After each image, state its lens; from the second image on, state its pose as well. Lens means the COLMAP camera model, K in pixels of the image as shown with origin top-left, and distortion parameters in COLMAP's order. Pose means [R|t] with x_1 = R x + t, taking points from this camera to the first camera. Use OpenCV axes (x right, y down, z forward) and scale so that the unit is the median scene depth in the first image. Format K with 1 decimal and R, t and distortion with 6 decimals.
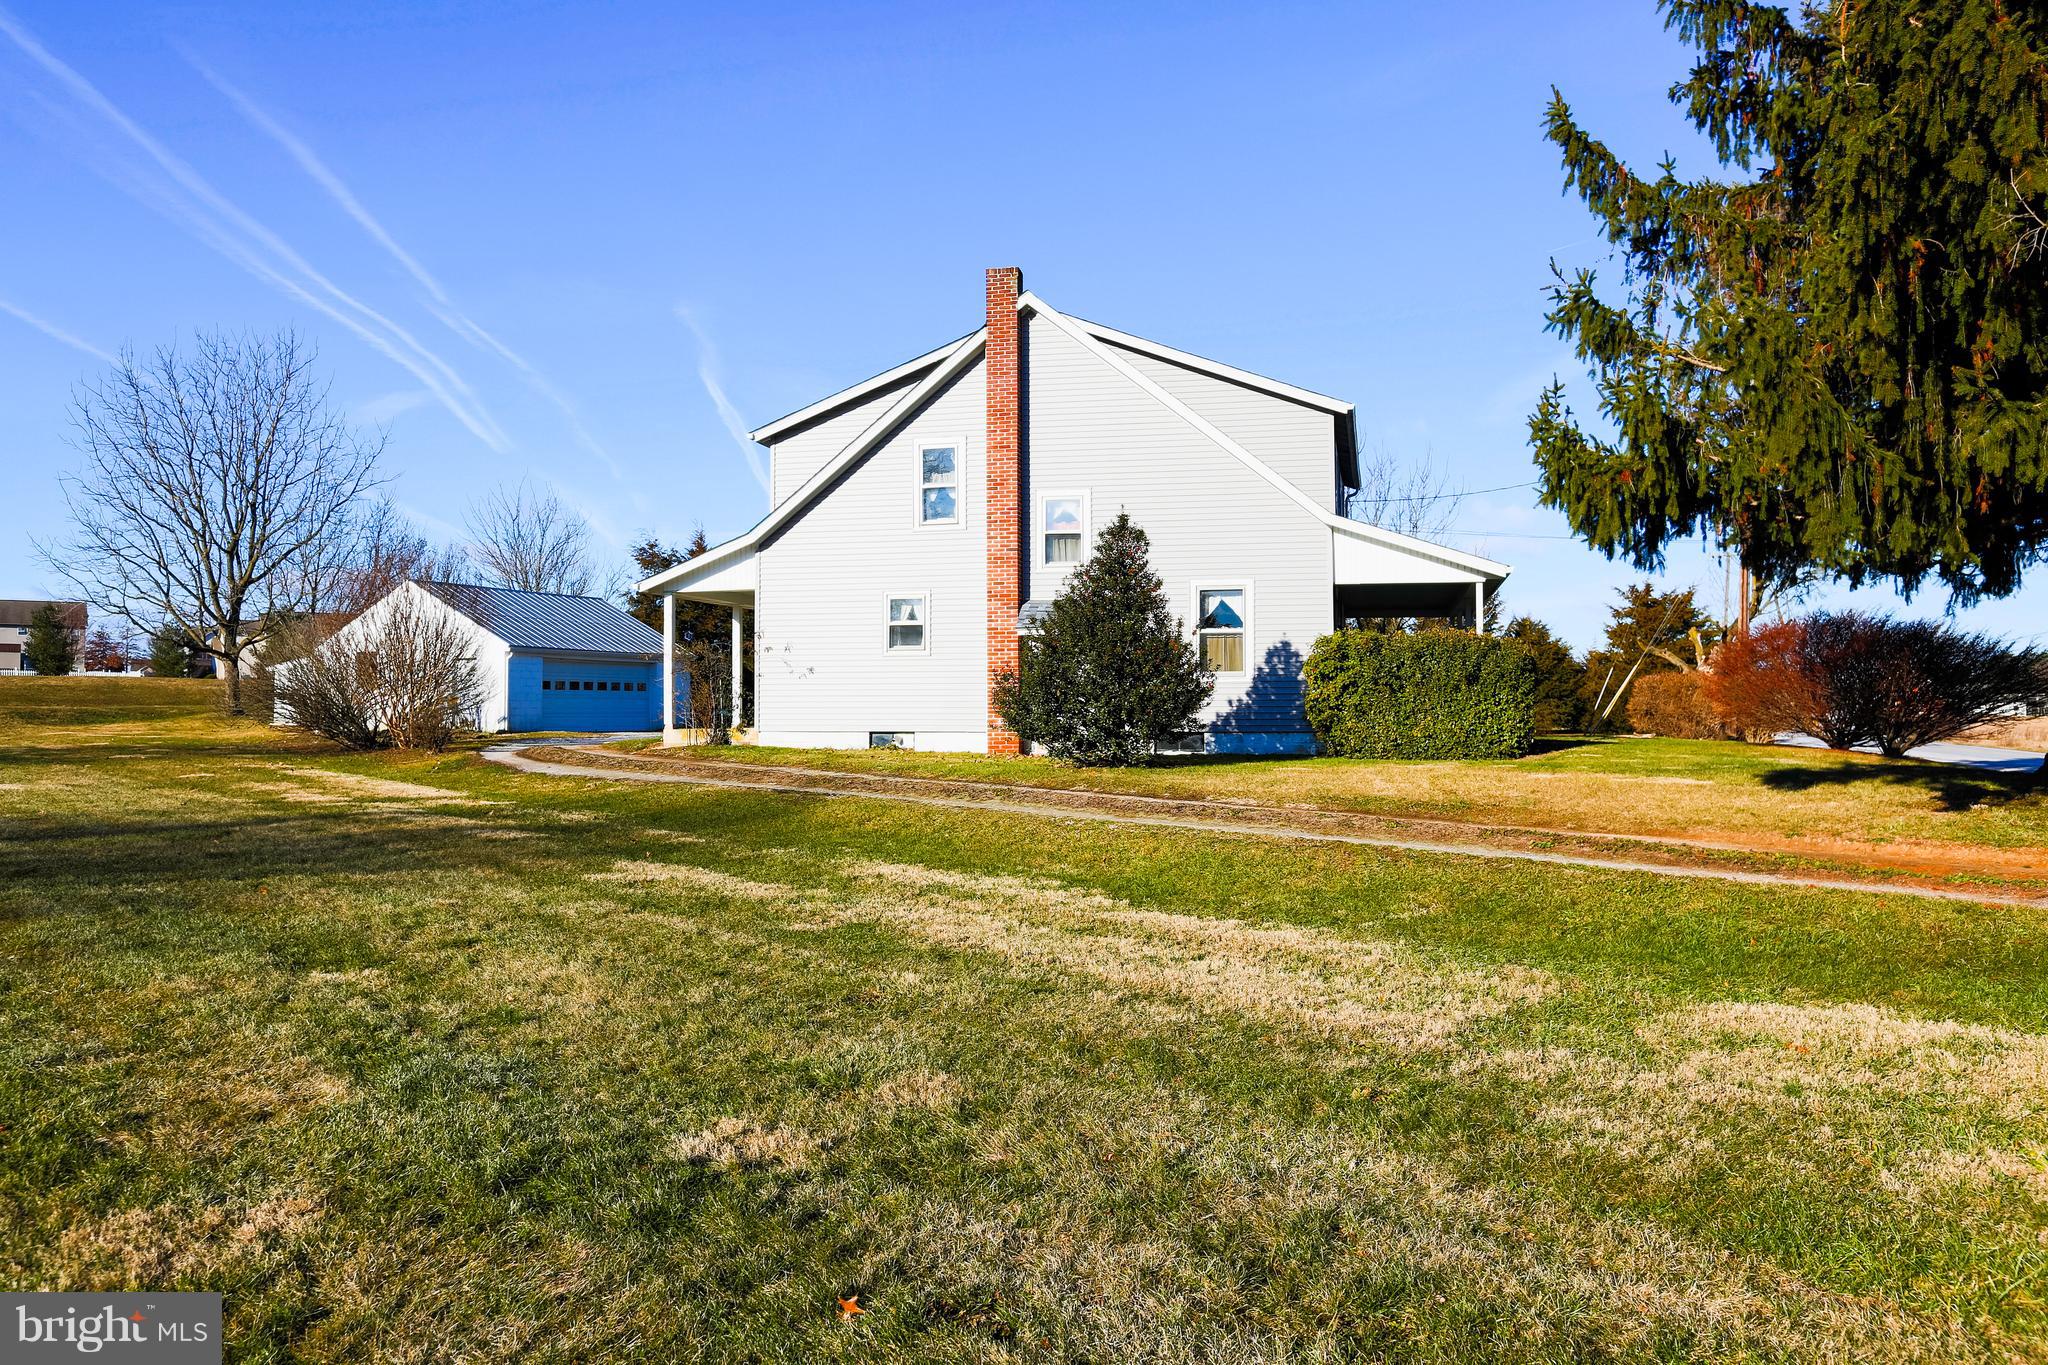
lens RADIAL K [[1399.3, 0, 1021.0], [0, 1399.3, 714.4], [0, 0, 1]] dist [-0.036223, 0.081115]
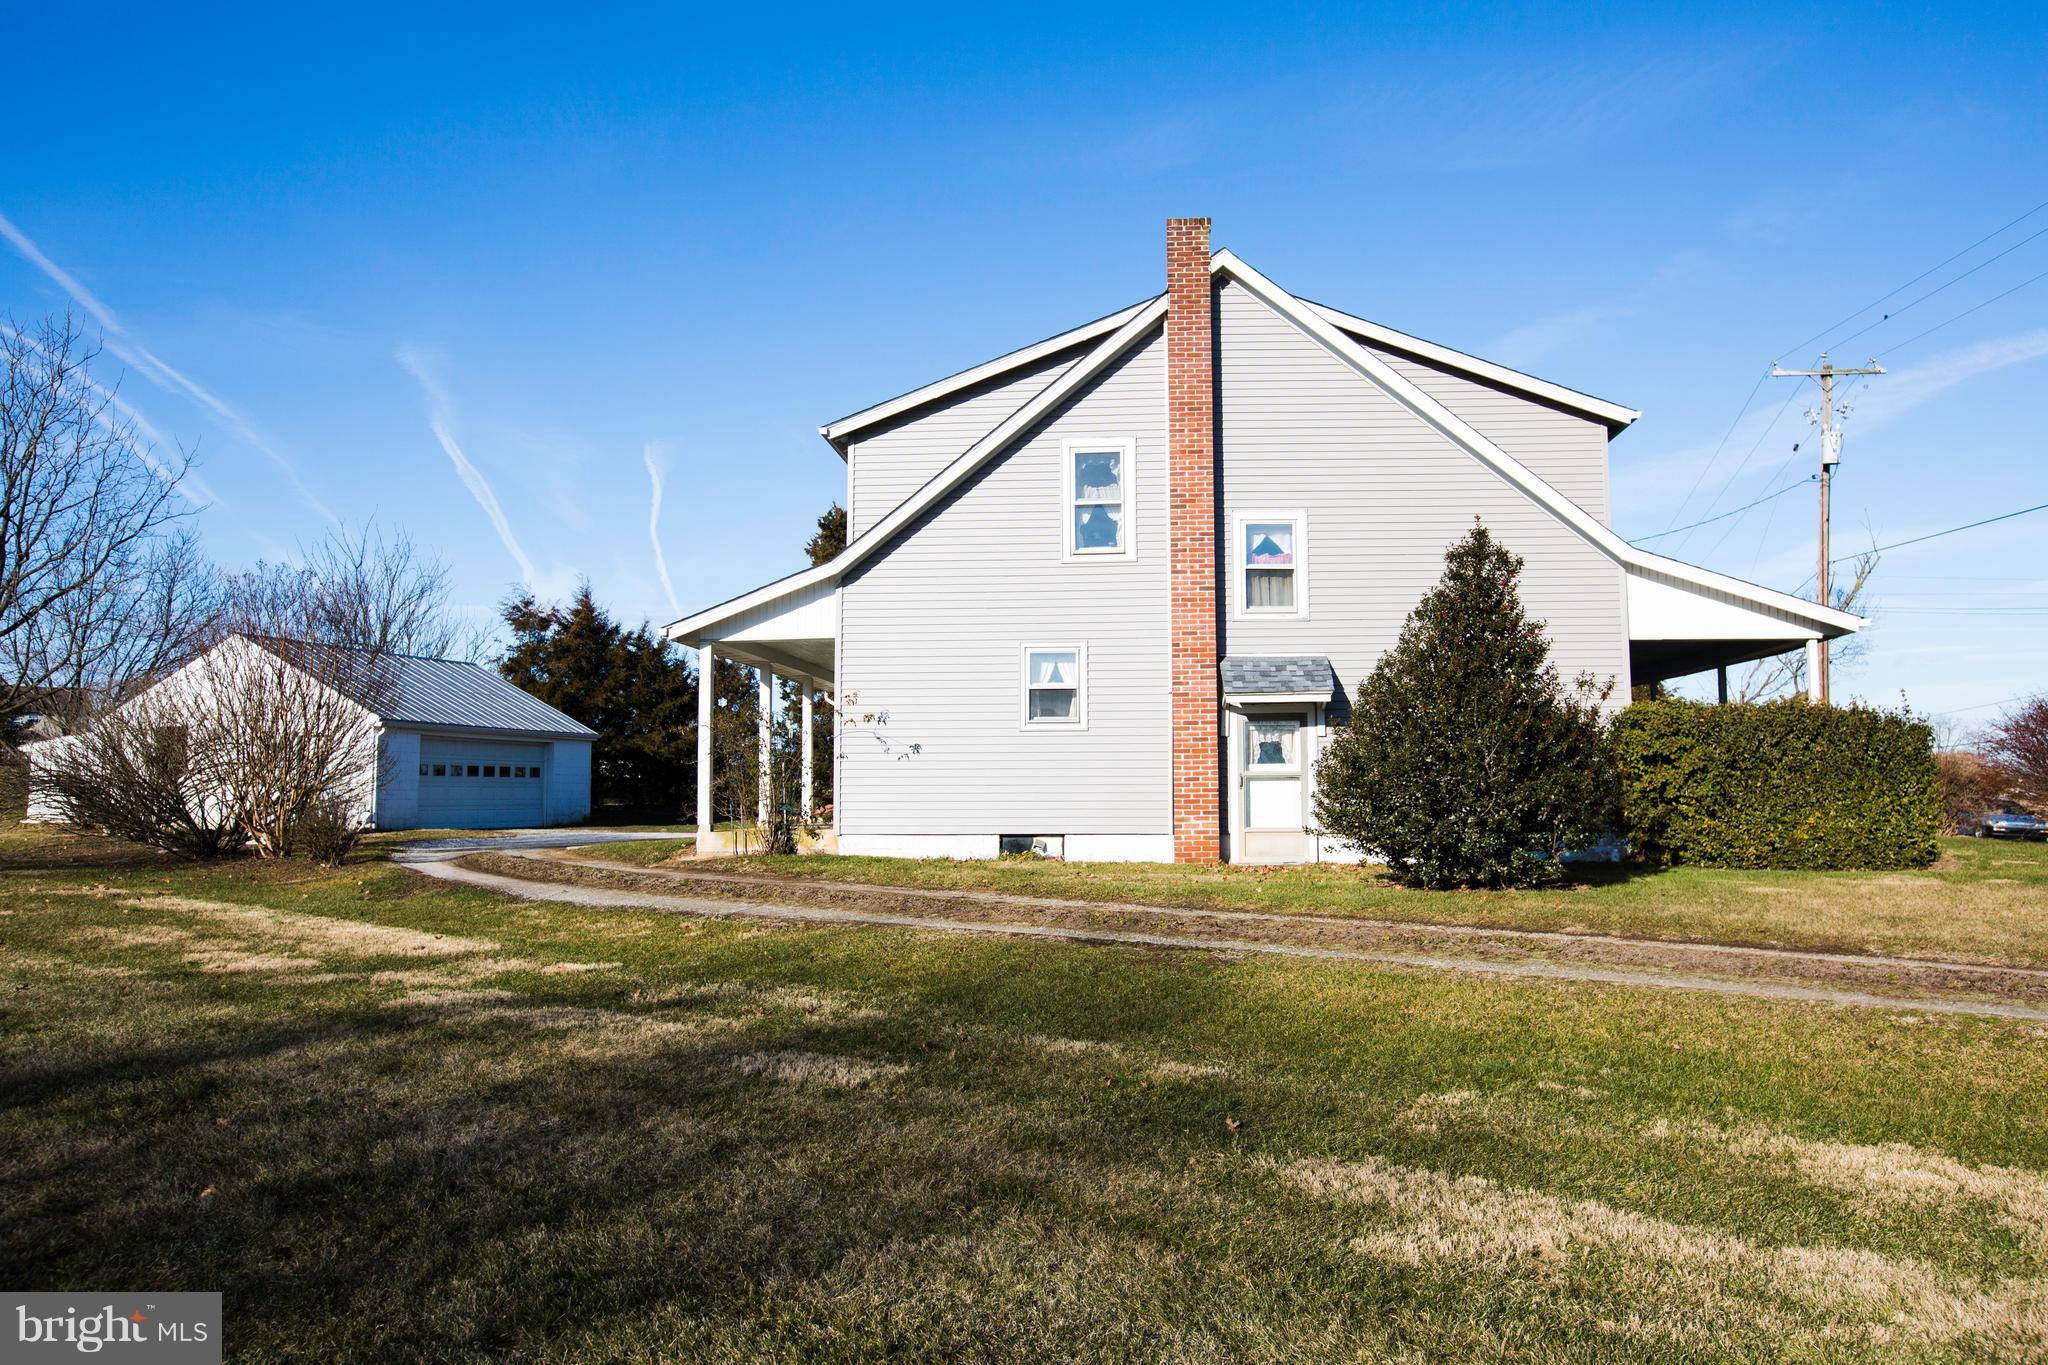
lens RADIAL K [[1399.3, 0, 1021.0], [0, 1399.3, 714.4], [0, 0, 1]] dist [-0.036223, 0.081115]
pose [[0.987346, 0.006771, 0.158437, -0.216801], [0.002890, 0.998154, -0.060665, -0.005900], [-0.158555, 0.060355, 0.985504, 0.280961]]
